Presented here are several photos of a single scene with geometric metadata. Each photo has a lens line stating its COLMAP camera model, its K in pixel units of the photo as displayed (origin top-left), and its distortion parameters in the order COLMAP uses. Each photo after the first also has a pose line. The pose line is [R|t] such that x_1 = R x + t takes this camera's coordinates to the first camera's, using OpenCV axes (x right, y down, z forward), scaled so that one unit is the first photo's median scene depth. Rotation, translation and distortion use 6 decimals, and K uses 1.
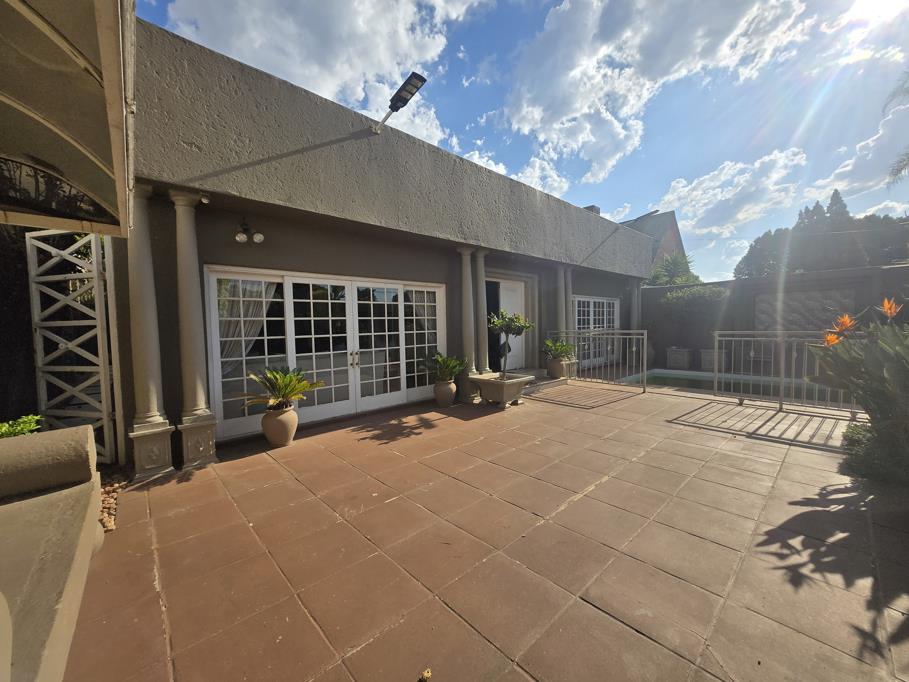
lens RADIAL K [[359.9, 0, 452.6], [0, 359.9, 343.6], [0, 0, 1]] dist [-0.001967, -0.000144]
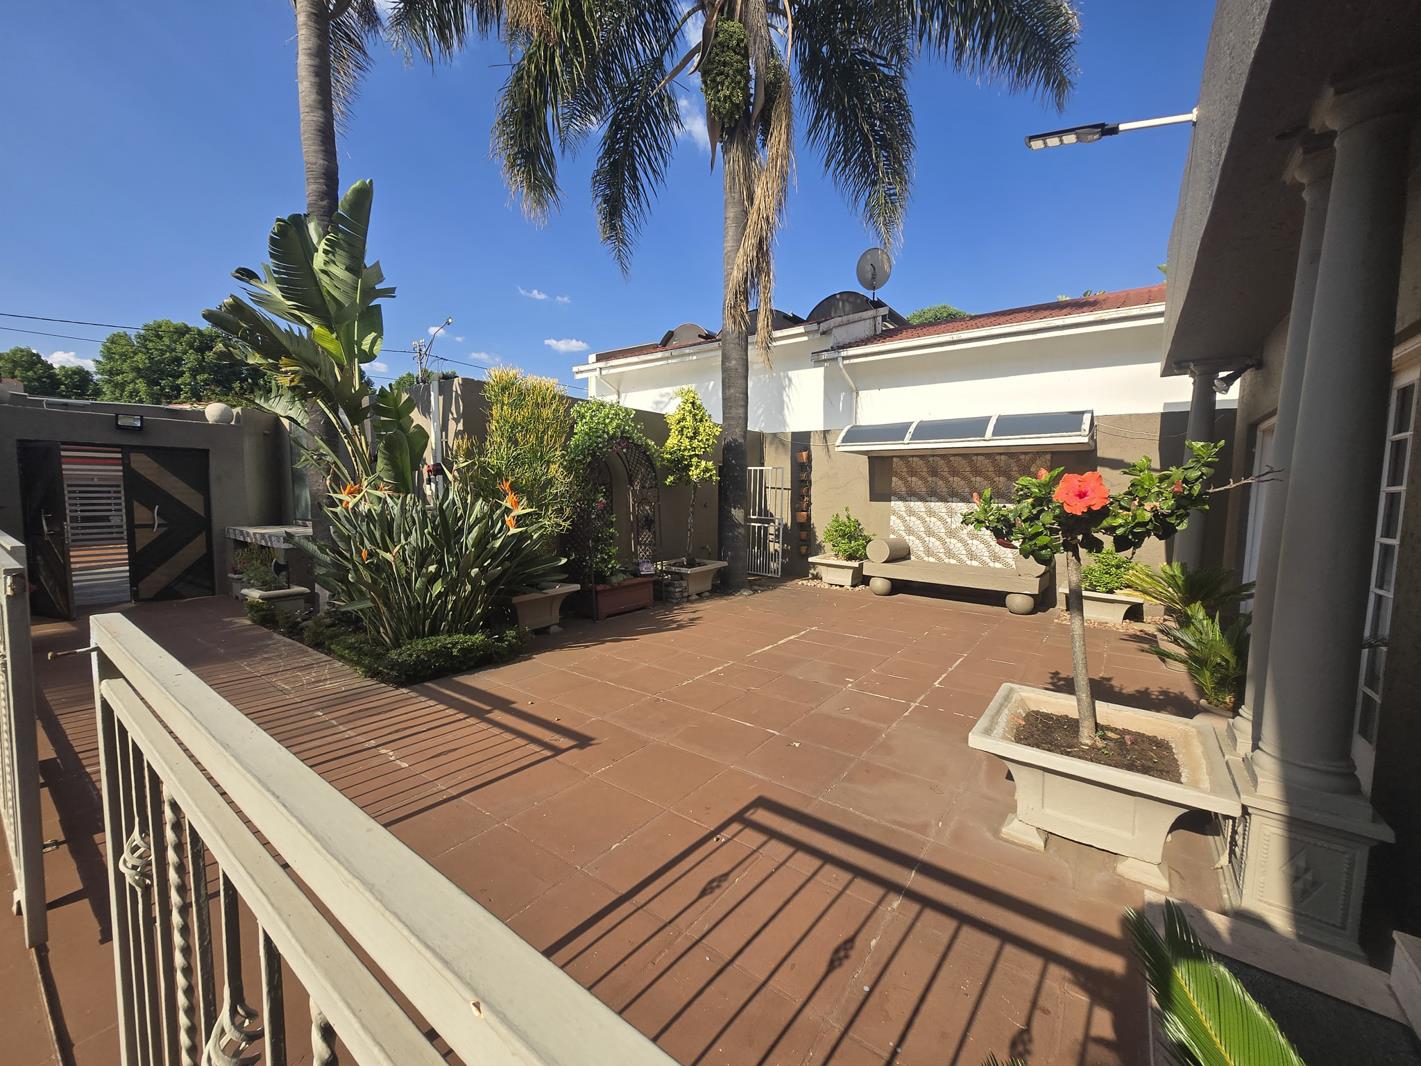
lens RADIAL K [[562.6, 0, 707.5], [0, 562.6, 537.0], [0, 0, 1]] dist [-0.001967, -0.000144]
pose [[-0.984368, 0.017321, -0.175269, 0.624604], [-0.007544, 0.990092, 0.140219, -0.124600], [0.175961, 0.139350, -0.974484, 1.790982]]
